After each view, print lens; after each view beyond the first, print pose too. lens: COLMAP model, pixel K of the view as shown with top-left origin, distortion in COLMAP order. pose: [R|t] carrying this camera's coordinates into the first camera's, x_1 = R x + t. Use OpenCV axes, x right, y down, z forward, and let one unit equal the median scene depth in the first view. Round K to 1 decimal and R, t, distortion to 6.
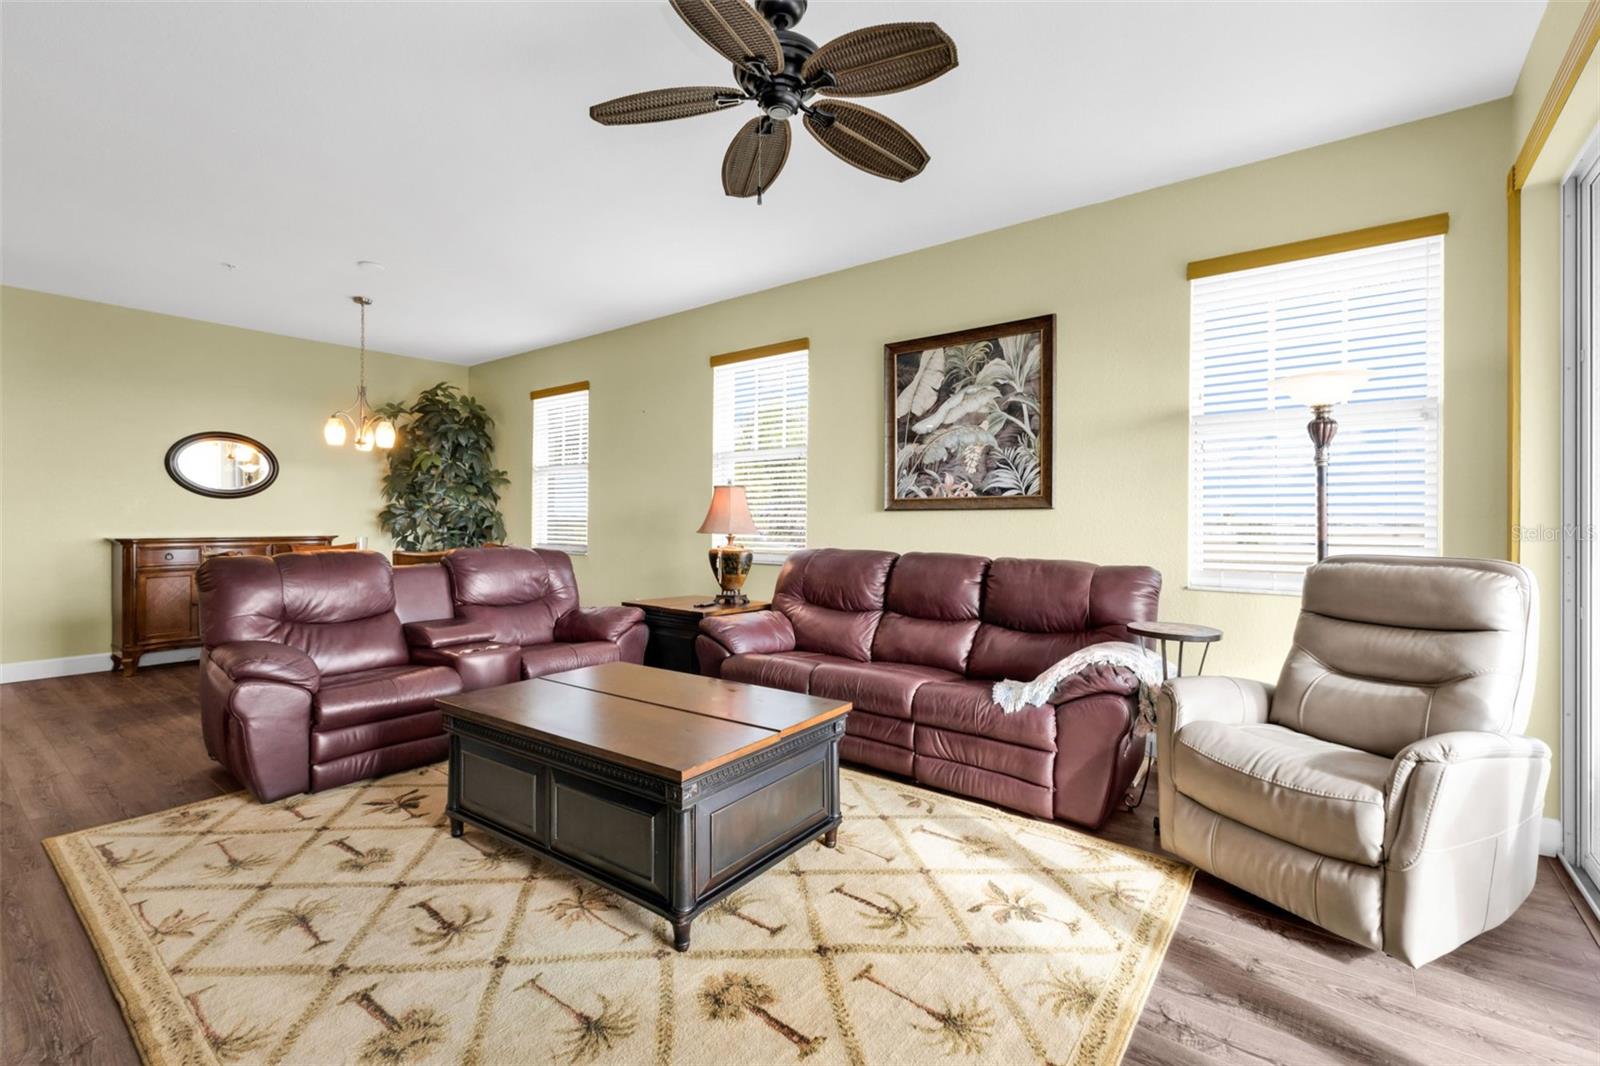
lens RADIAL K [[695.1, 0, 793.7], [0, 695.1, 507.5], [0, 0, 1]] dist [0.007727, -0.001299]
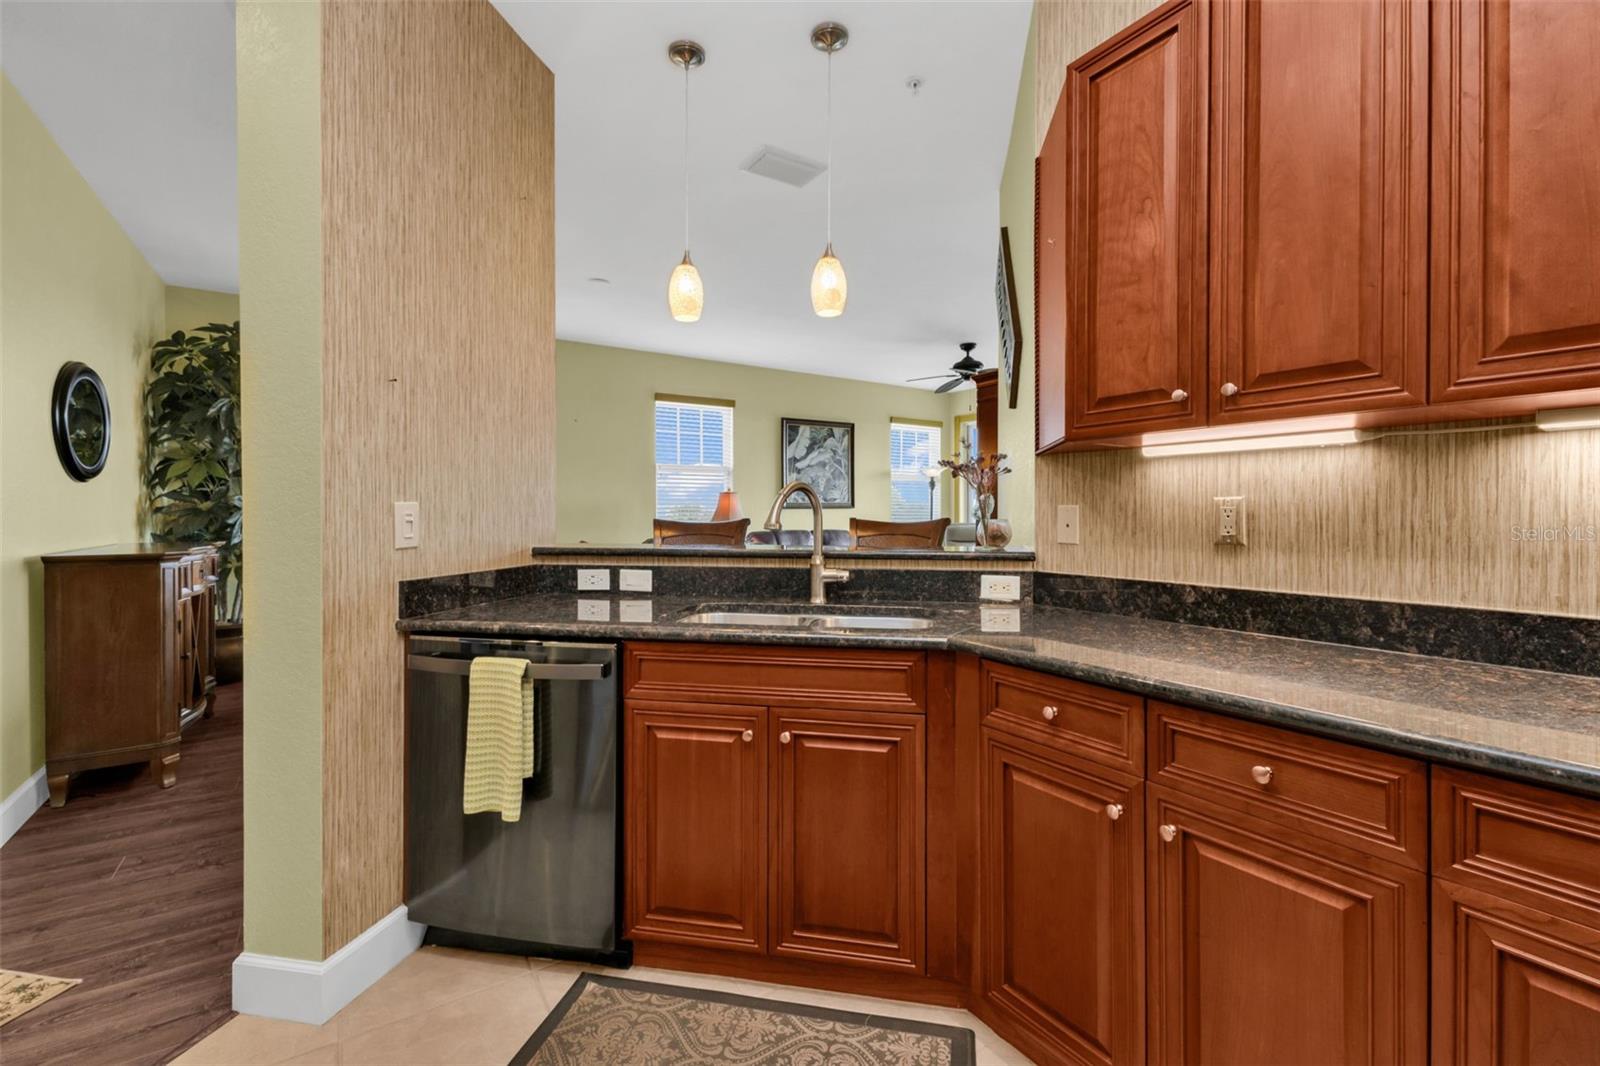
lens RADIAL K [[695.1, 0, 778.0], [0, 695.1, 518.5], [0, 0, 1]] dist [0.007727, -0.001299]
pose [[0.350723, -0.020716, 0.936250, -1.713710], [-0.021463, 0.999315, 0.030151, -0.024957], [-0.936233, -0.030669, 0.350038, 0.387130]]
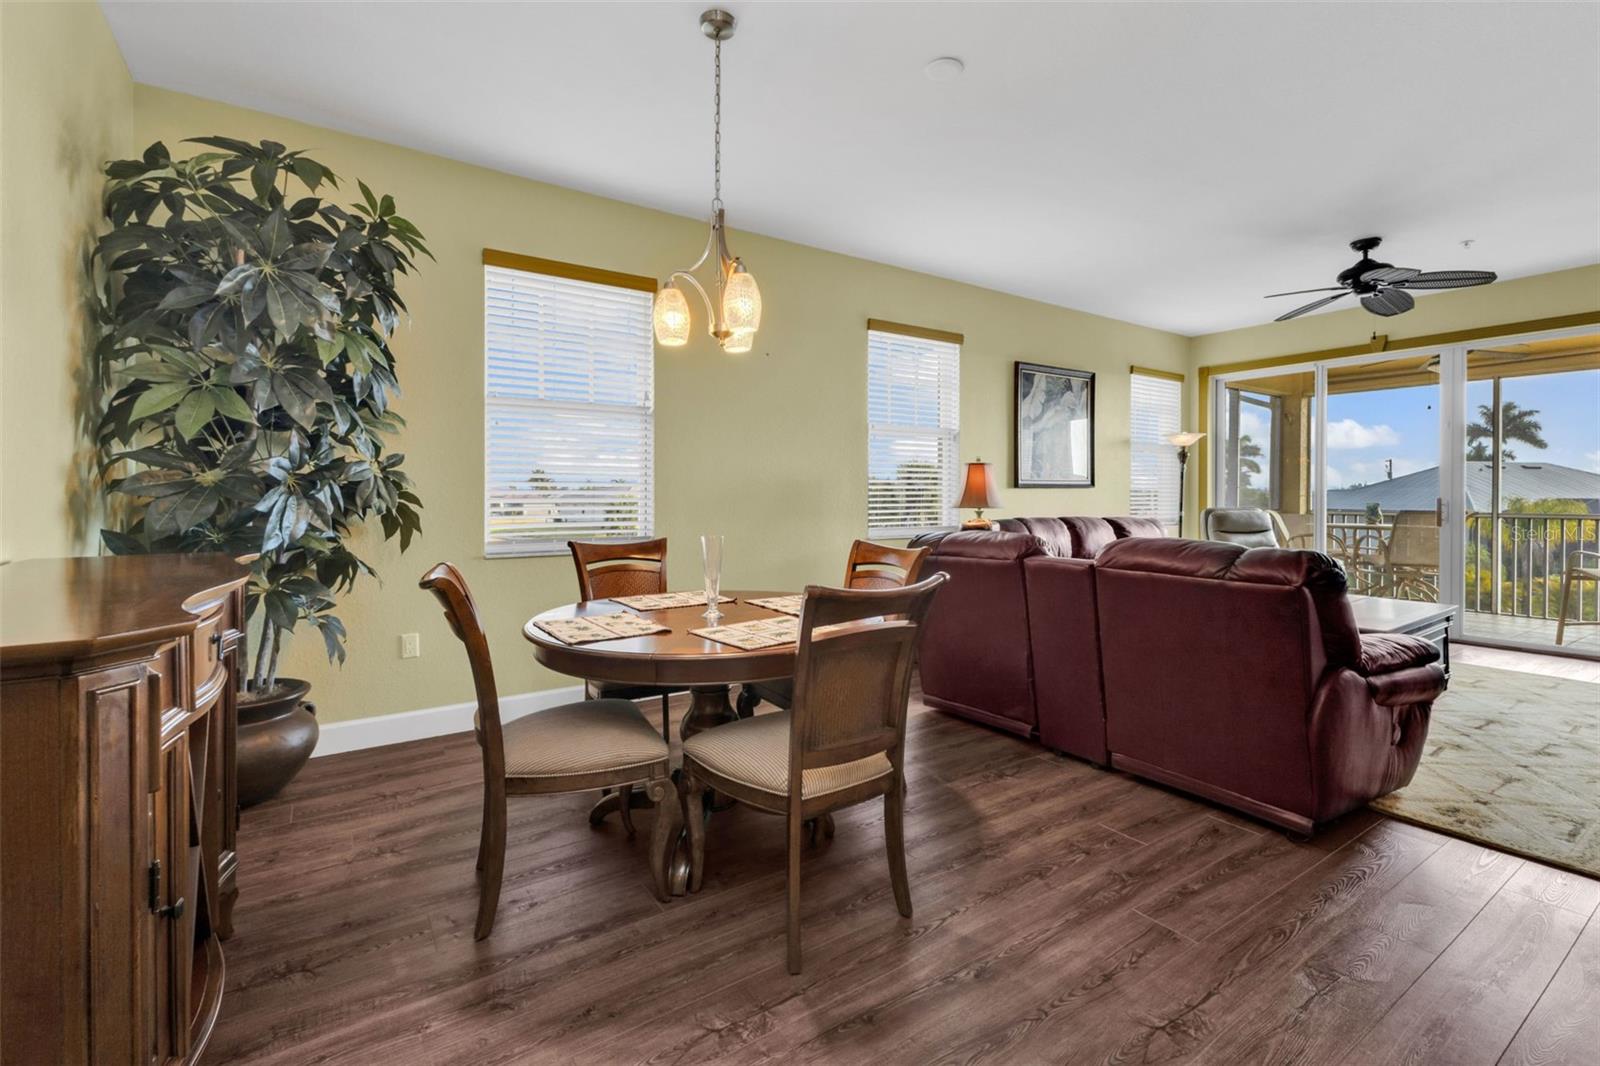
lens RADIAL K [[695.1, 0, 794.3], [0, 695.1, 504.2], [0, 0, 1]] dist [0.007727, -0.001299]
pose [[0.327044, -0.025152, 0.944674, -1.354612], [-0.023277, 0.999128, 0.034660, 0.000671], [-0.944722, -0.033324, 0.326174, 1.031095]]
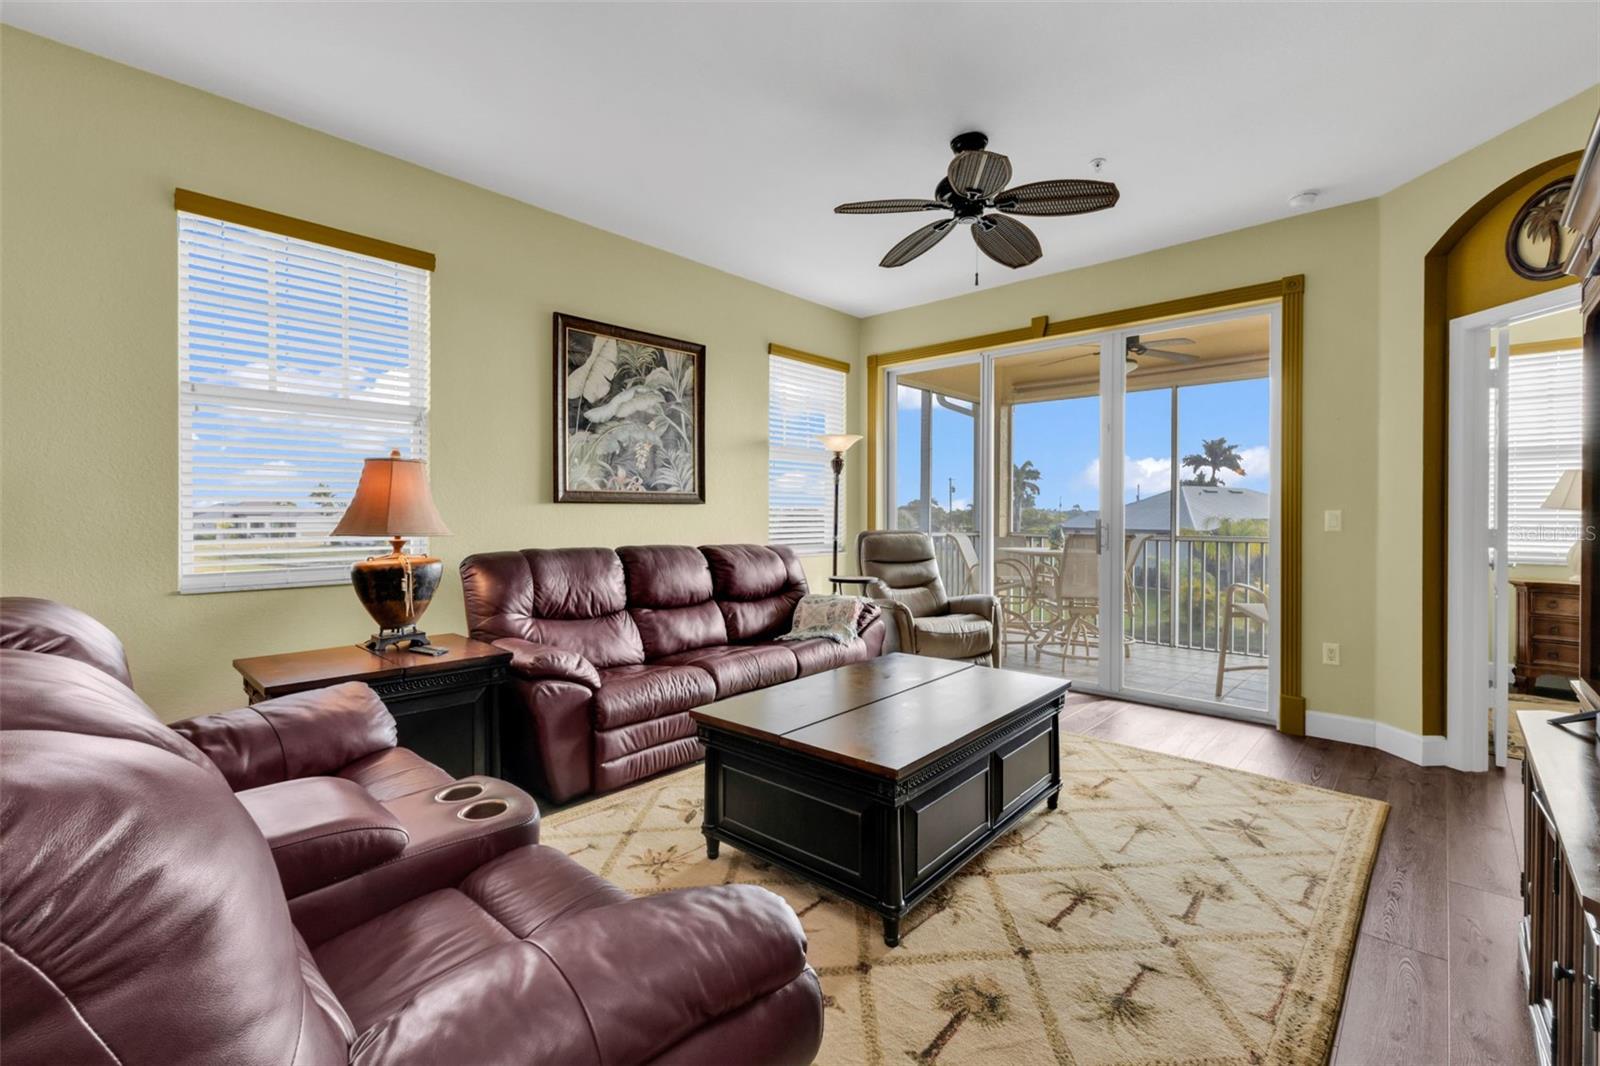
lens RADIAL K [[695.1, 0, 805.2], [0, 695.1, 519.0], [0, 0, 1]] dist [0.007727, -0.001299]
pose [[0.081364, -0.019339, 0.996497, -0.772655], [-0.030774, 0.999286, 0.021906, -0.003438], [-0.996209, -0.032448, 0.080711, 0.653457]]
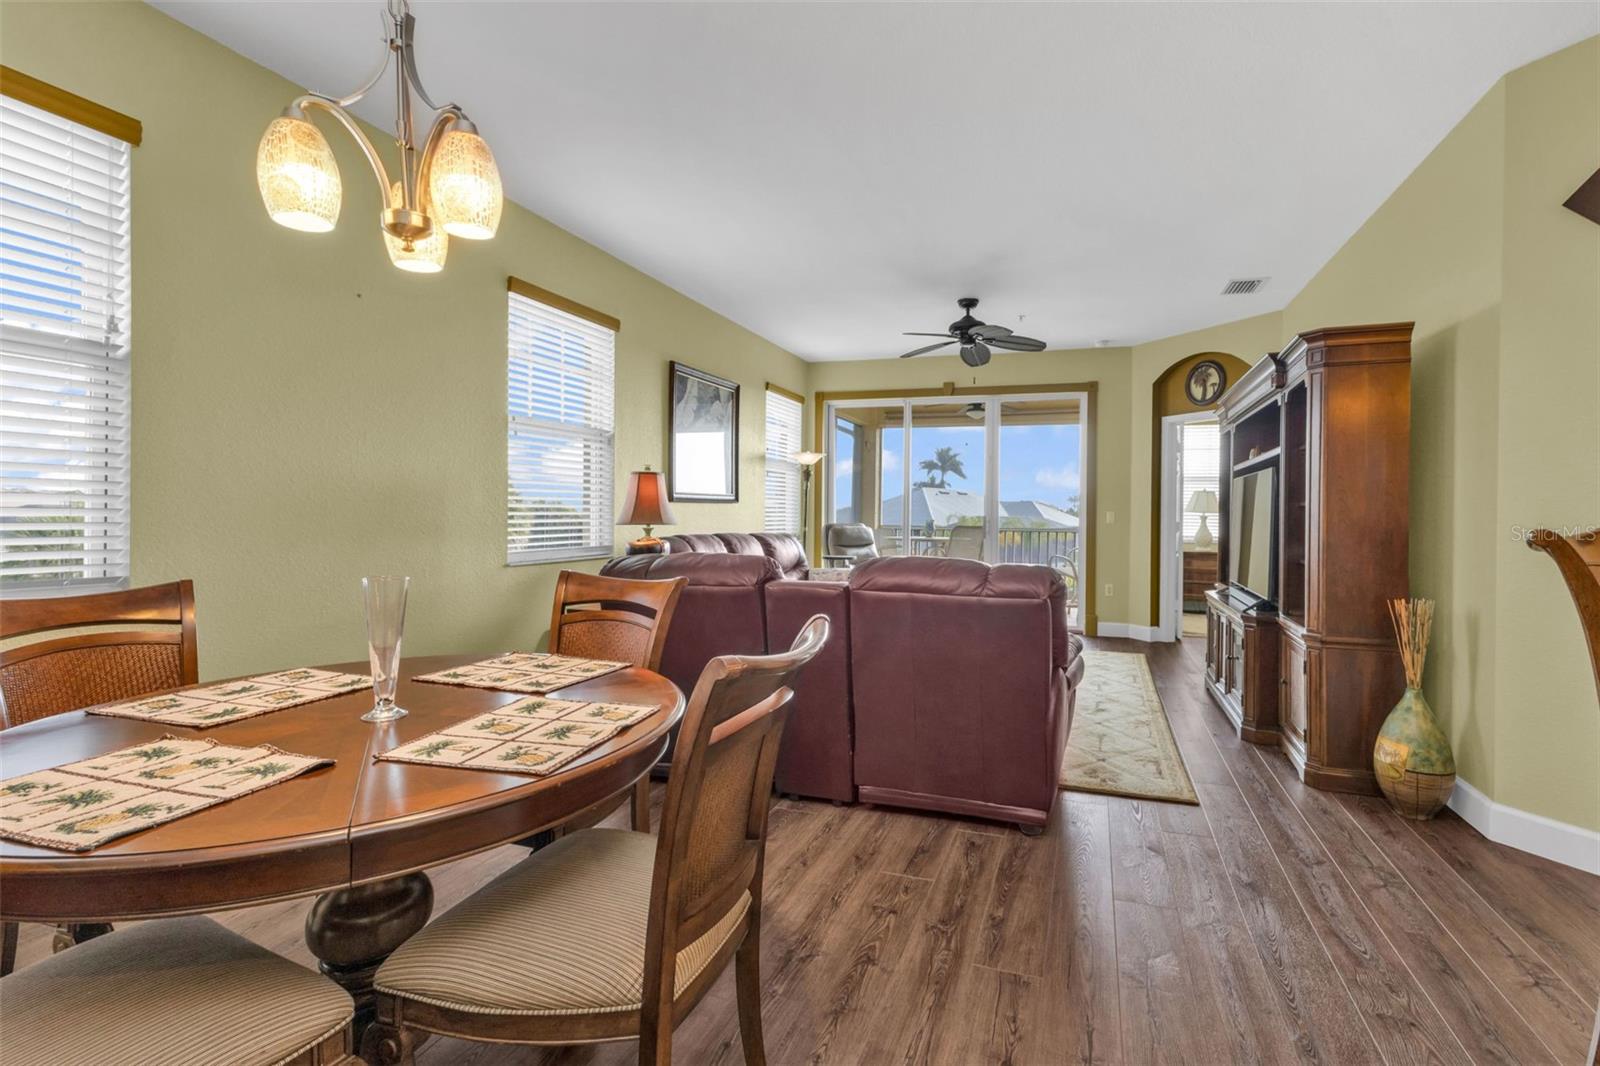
lens RADIAL K [[723.1, 0, 854.0], [0, 723.1, 515.7], [0, 0, 1]] dist [0.008129, 0.000040]
pose [[-0.339798, -0.021735, 0.940247, -1.225699], [-0.043483, 0.999027, 0.007380, 0.007344], [-0.939493, -0.038377, -0.340412, 1.202940]]
